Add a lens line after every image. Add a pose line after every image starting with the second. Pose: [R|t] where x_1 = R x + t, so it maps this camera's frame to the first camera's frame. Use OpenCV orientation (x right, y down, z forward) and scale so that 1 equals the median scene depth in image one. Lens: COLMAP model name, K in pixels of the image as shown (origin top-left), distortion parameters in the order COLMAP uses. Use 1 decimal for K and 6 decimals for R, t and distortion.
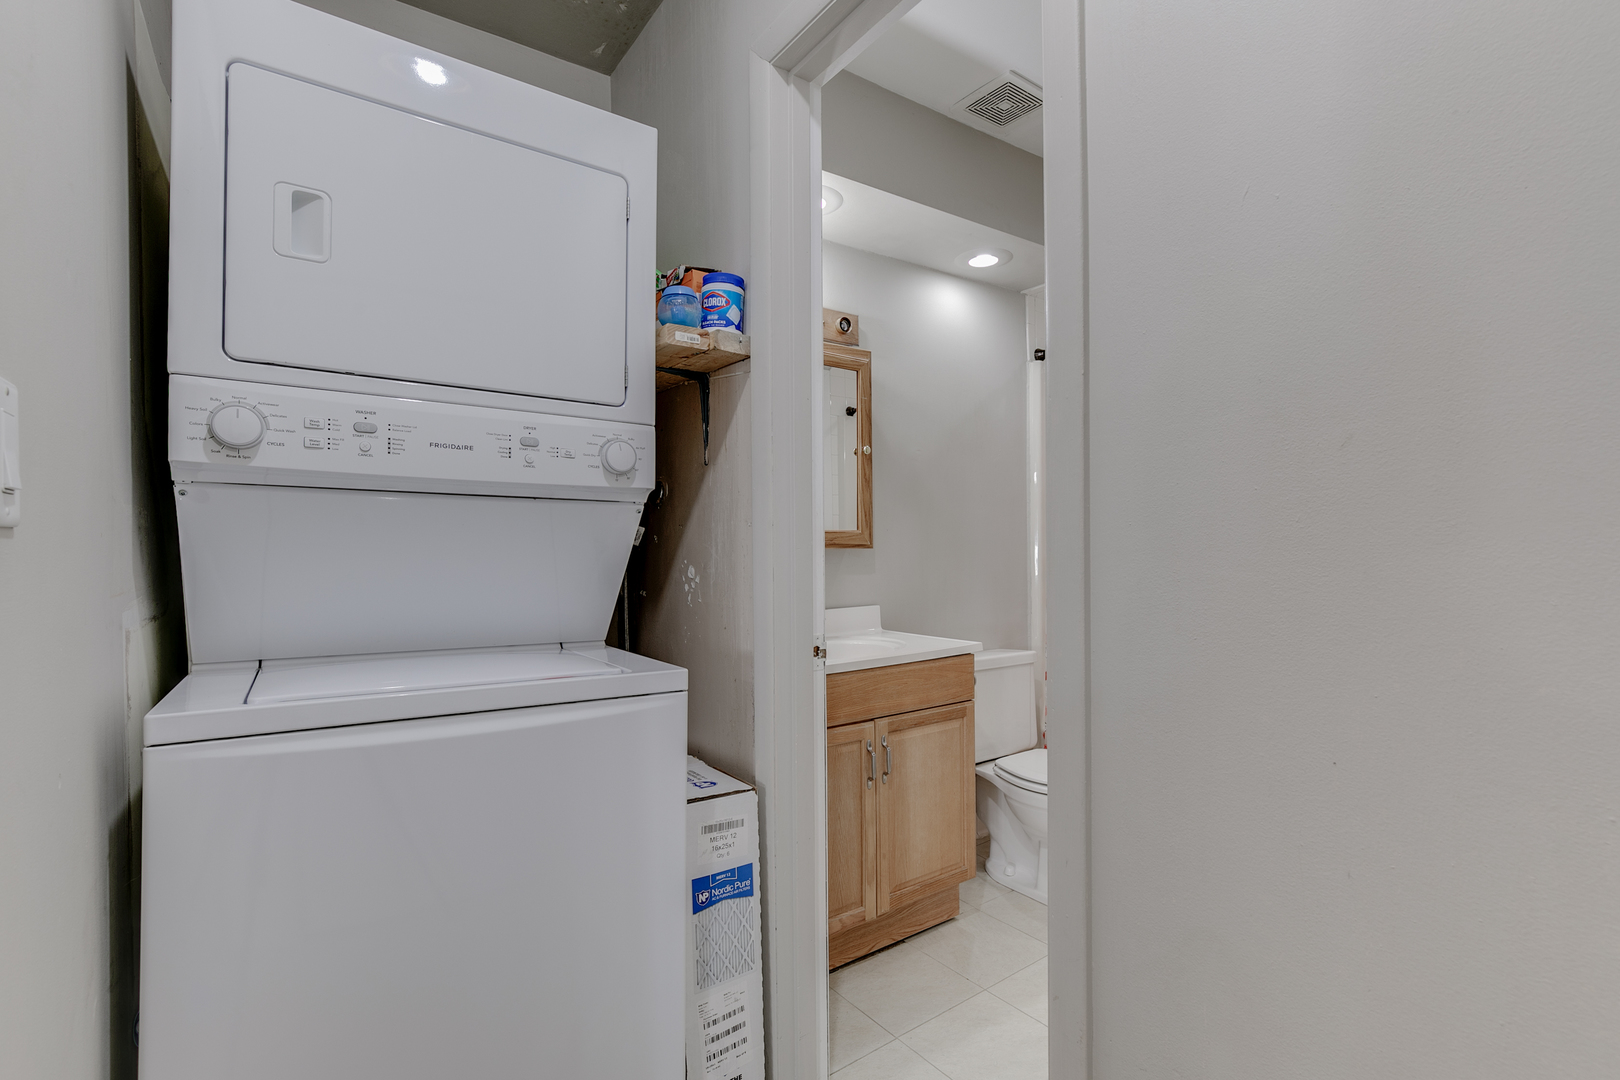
lens RADIAL K [[748.1, 0, 785.3], [0, 748.1, 531.6], [0, 0, 1]] dist [-0.006363, -0.000072]
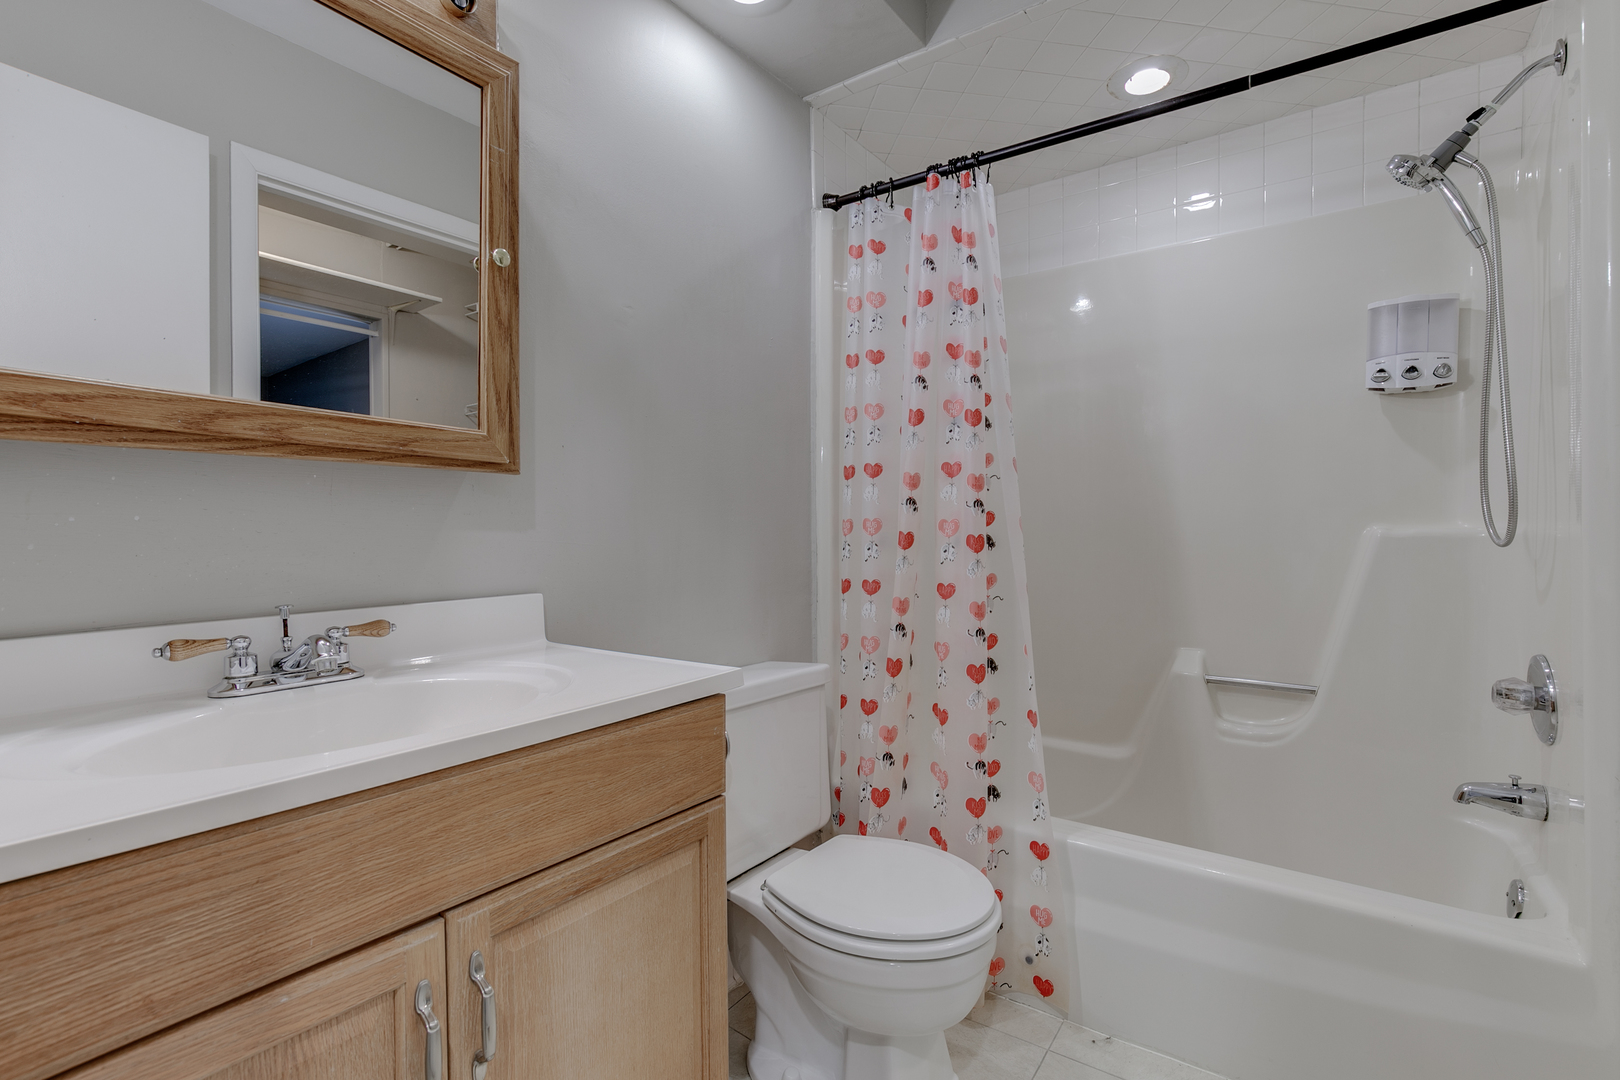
lens RADIAL K [[761.9, 0, 839.3], [0, 761.9, 538.0], [0, 0, 1]] dist [-0.003637, 0.000225]
pose [[0.925173, 0.001198, 0.379544, 0.127028], [-0.010043, 0.999722, 0.021326, 0.052986], [-0.379413, -0.023542, 0.924928, 0.494879]]
